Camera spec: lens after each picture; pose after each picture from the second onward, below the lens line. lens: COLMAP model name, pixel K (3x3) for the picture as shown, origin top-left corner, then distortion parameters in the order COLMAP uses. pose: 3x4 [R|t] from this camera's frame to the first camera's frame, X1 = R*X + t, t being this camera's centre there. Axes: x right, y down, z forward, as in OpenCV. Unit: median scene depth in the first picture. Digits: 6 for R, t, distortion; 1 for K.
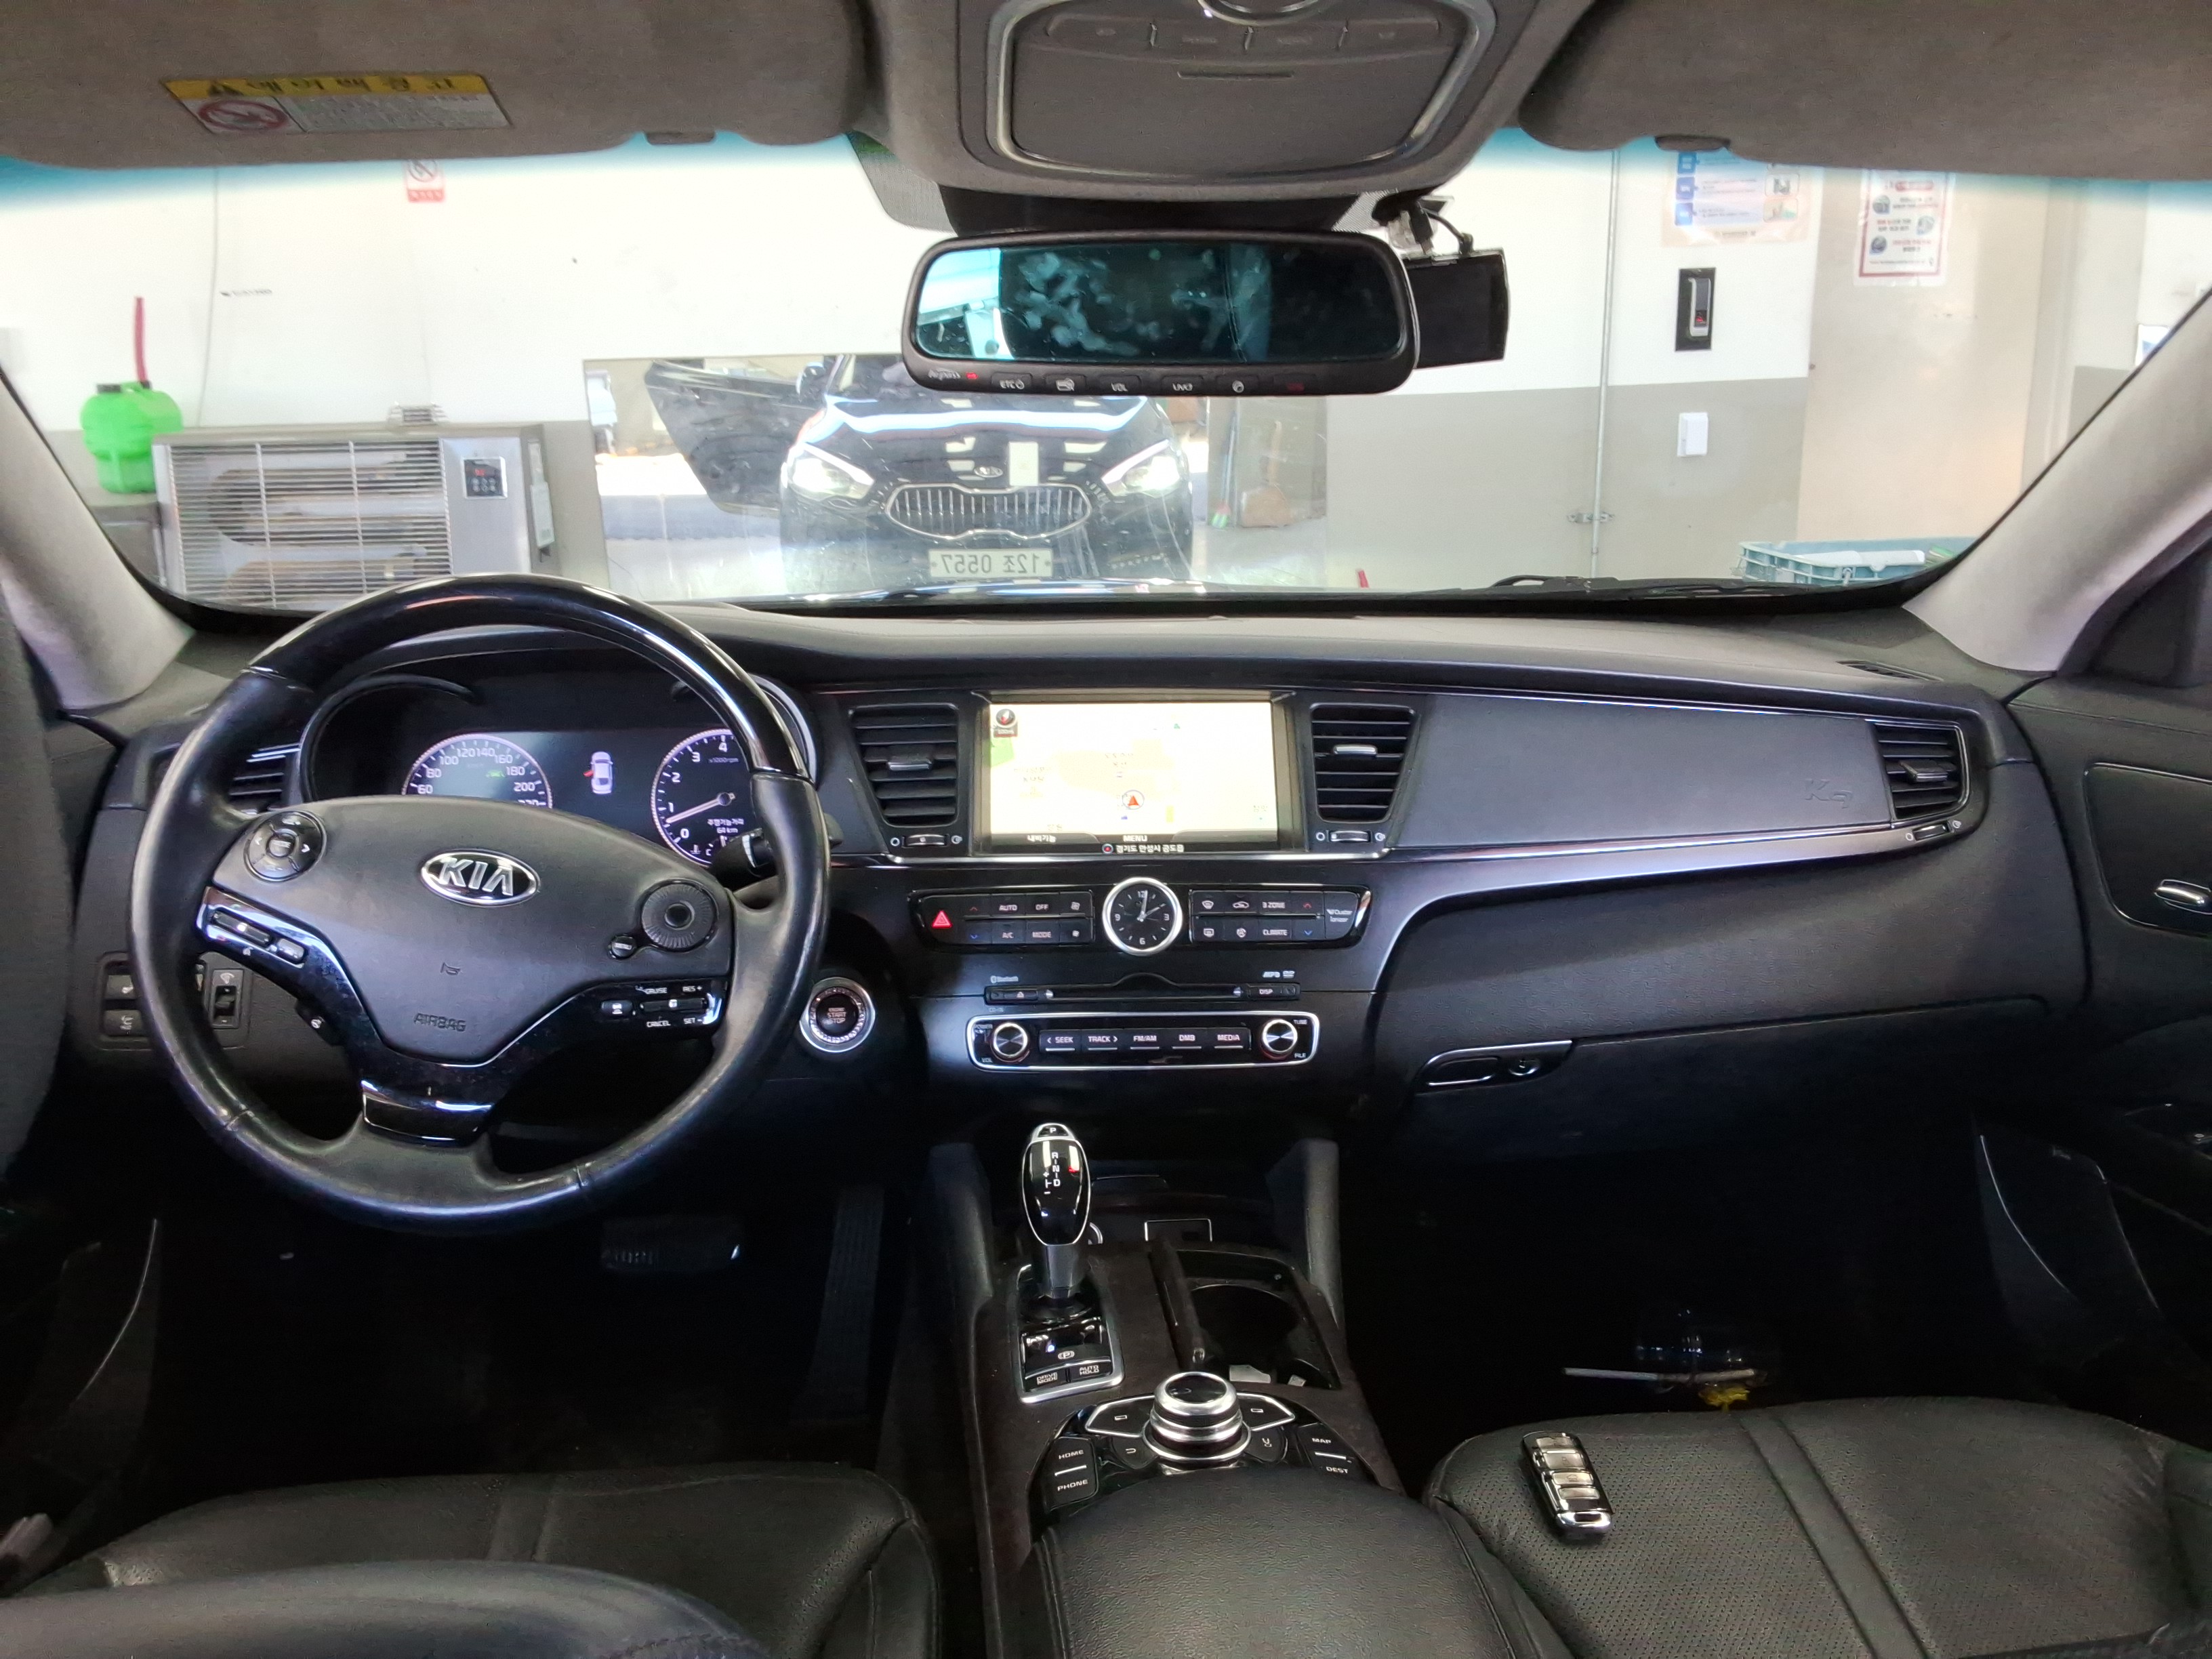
lens RADIAL K [[1776.6, 0, 1106.0], [0, 1776.6, 829.5], [0, 0, 1]] dist [0.104829, 0.000118]
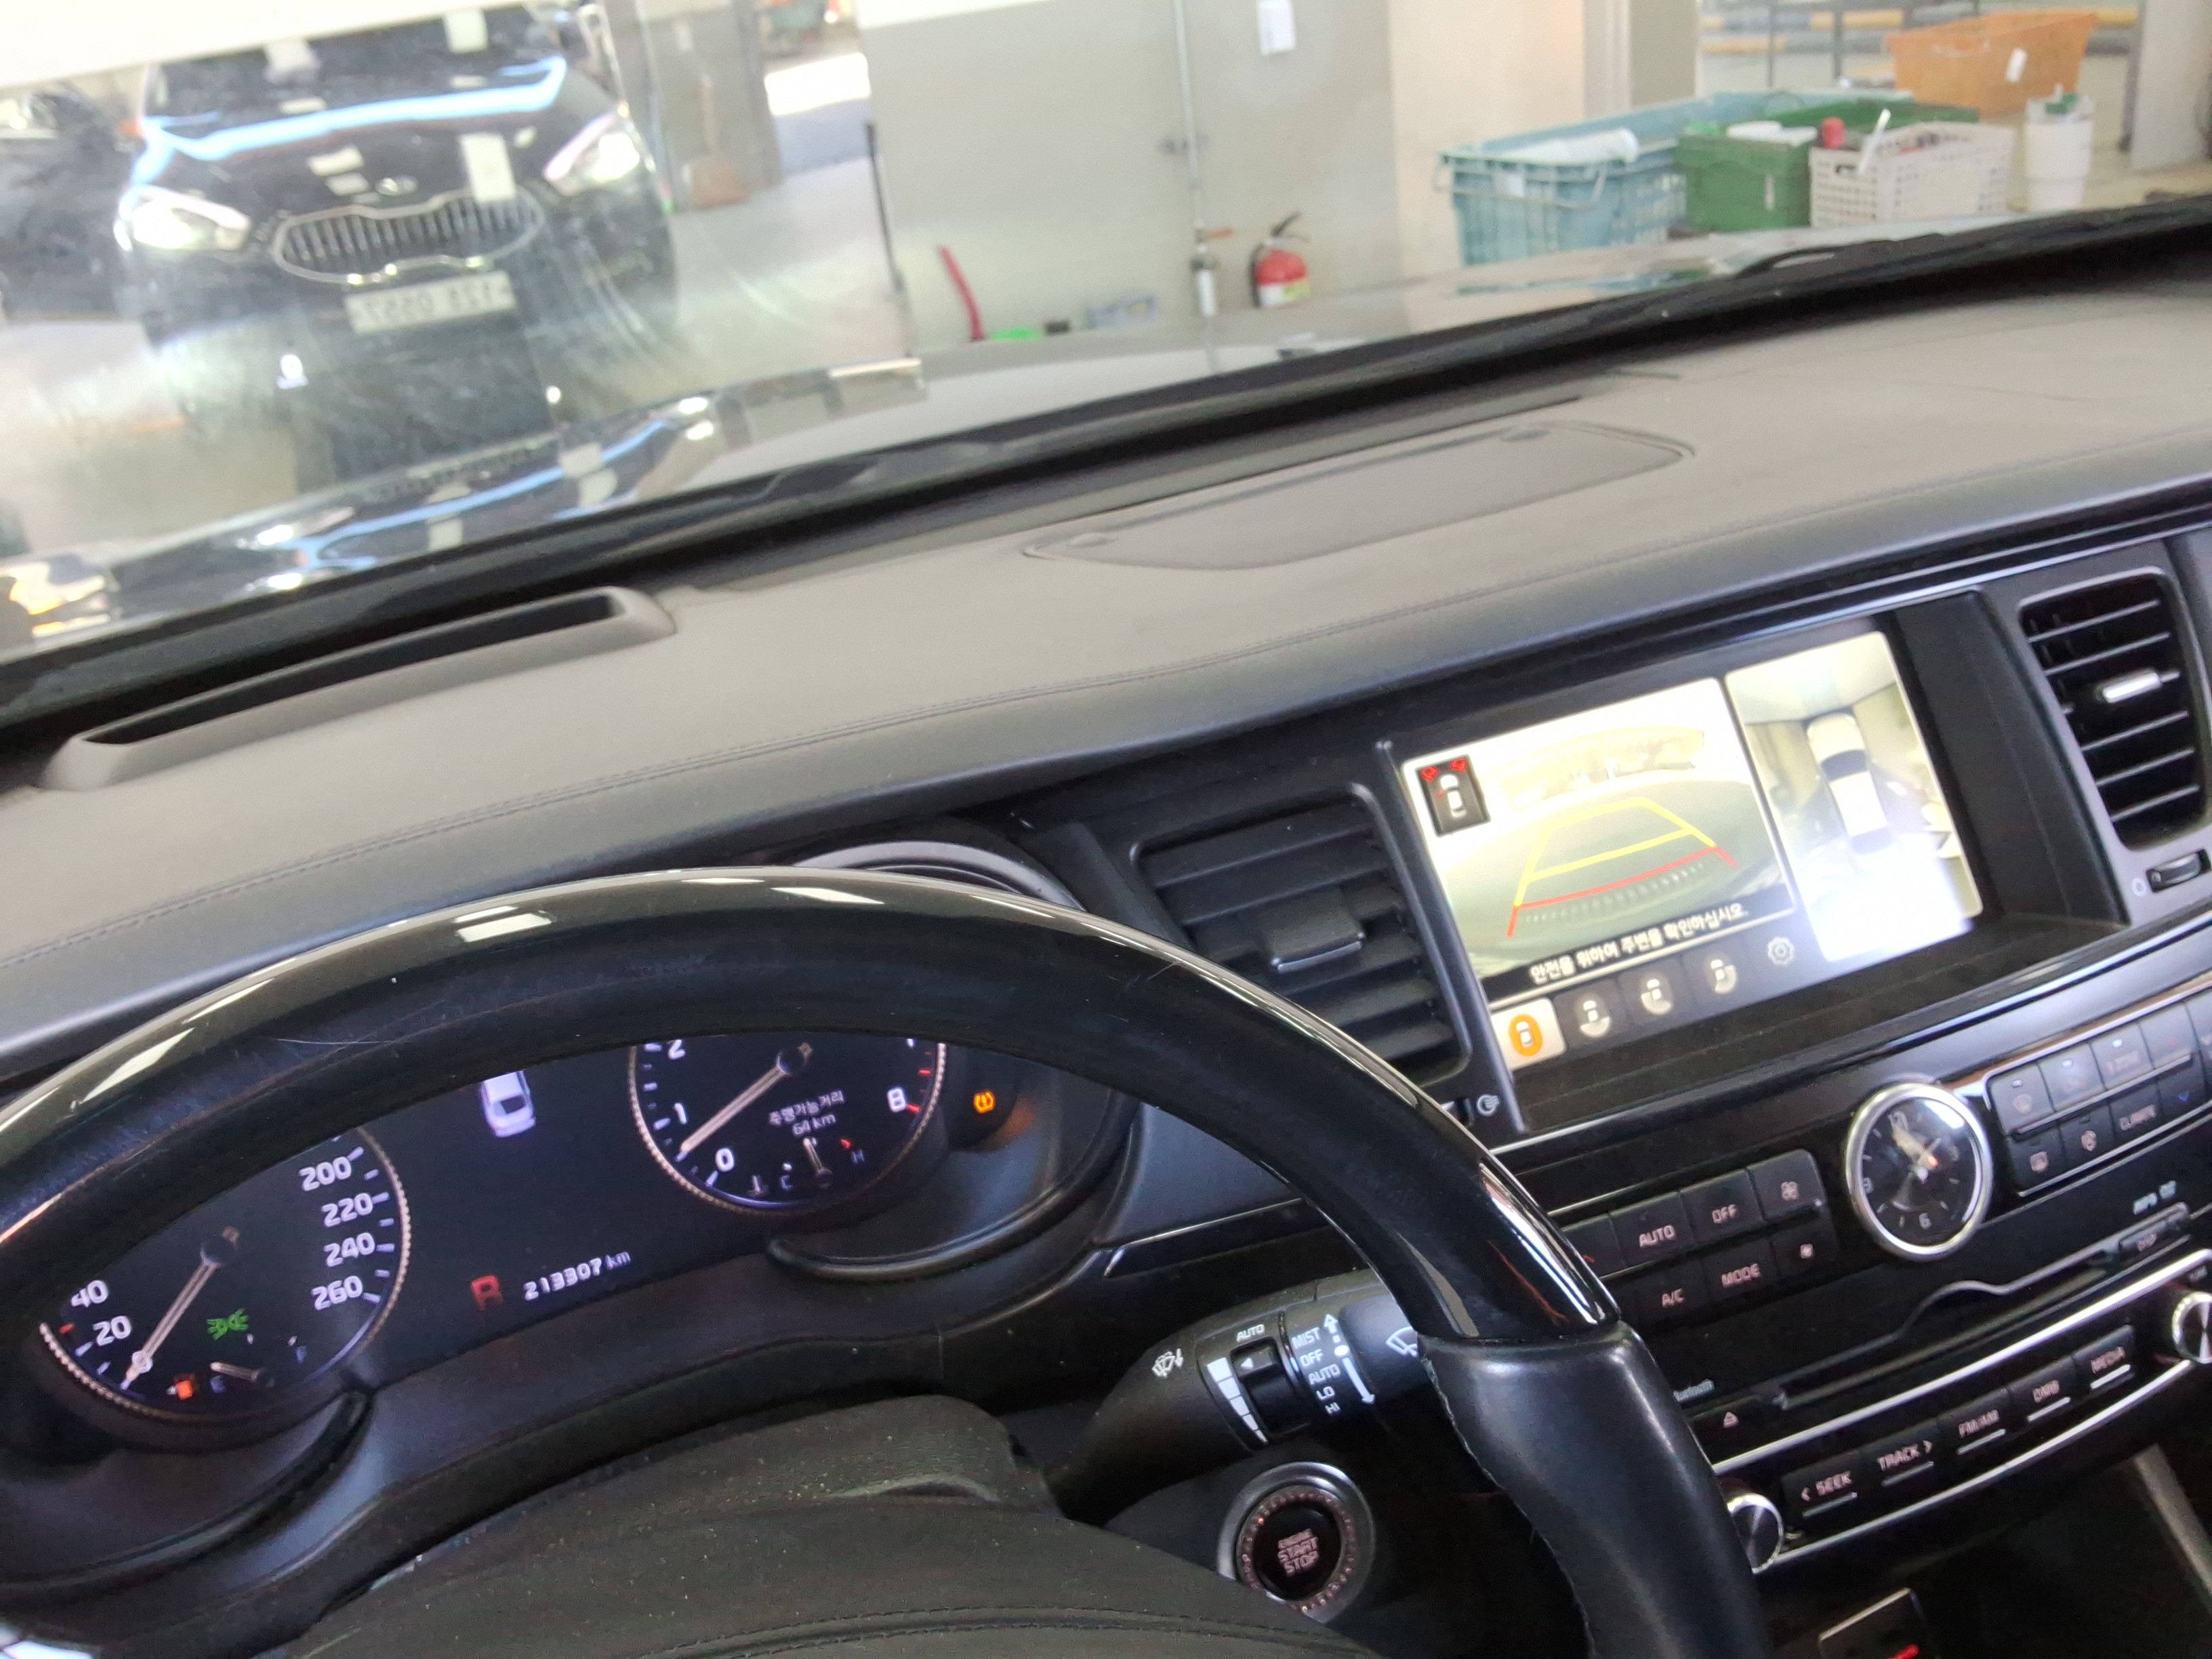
lens RADIAL K [[1793.3, 0, 1113.0], [0, 1793.3, 831.0], [0, 0, 1]] dist [0.133547, -0.240911]
pose [[0.937735, -0.238077, 0.252929, -0.240326], [0.190363, 0.961314, 0.199093, -0.148492], [-0.290544, -0.138548, 0.946778, 0.557306]]
